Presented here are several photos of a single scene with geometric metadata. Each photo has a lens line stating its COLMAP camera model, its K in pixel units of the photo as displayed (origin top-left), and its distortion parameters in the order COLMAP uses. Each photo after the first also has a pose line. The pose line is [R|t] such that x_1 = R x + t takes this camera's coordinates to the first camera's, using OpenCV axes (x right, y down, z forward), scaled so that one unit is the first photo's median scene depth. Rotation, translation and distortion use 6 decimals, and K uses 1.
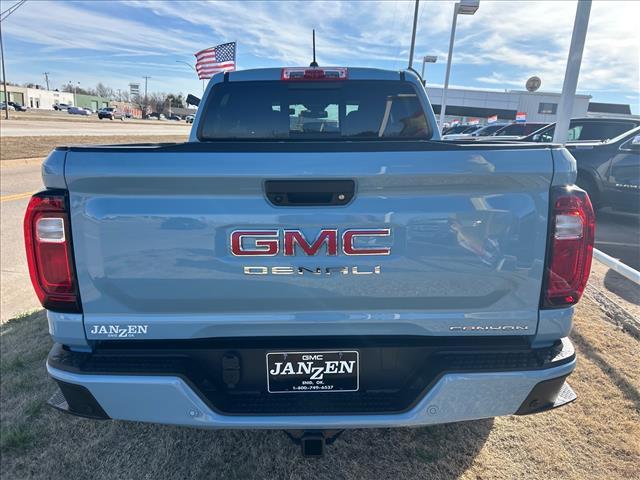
lens RADIAL K [[488.1, 0, 319.5], [0, 488.1, 238.1], [0, 0, 1]] dist [0.042689, -0.046025]
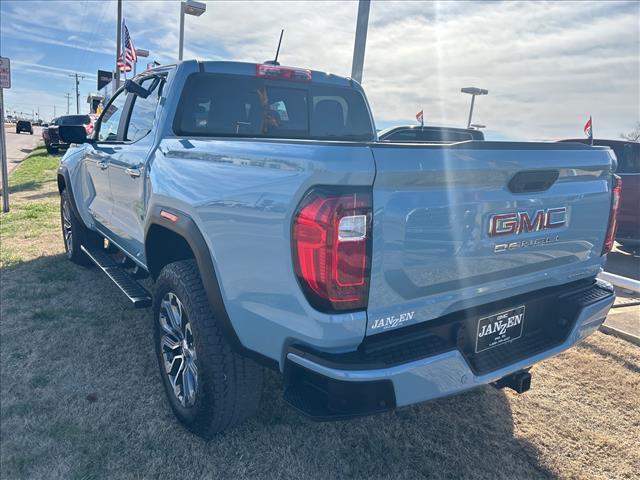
lens RADIAL K [[488.1, 0, 318.9], [0, 488.1, 241.9], [0, 0, 1]] dist [0.042689, -0.046025]
pose [[0.829470, -0.090758, 0.551128, -1.058631], [0.085675, 0.995707, 0.035025, -0.026537], [-0.551941, 0.018166, 0.833685, 0.218541]]
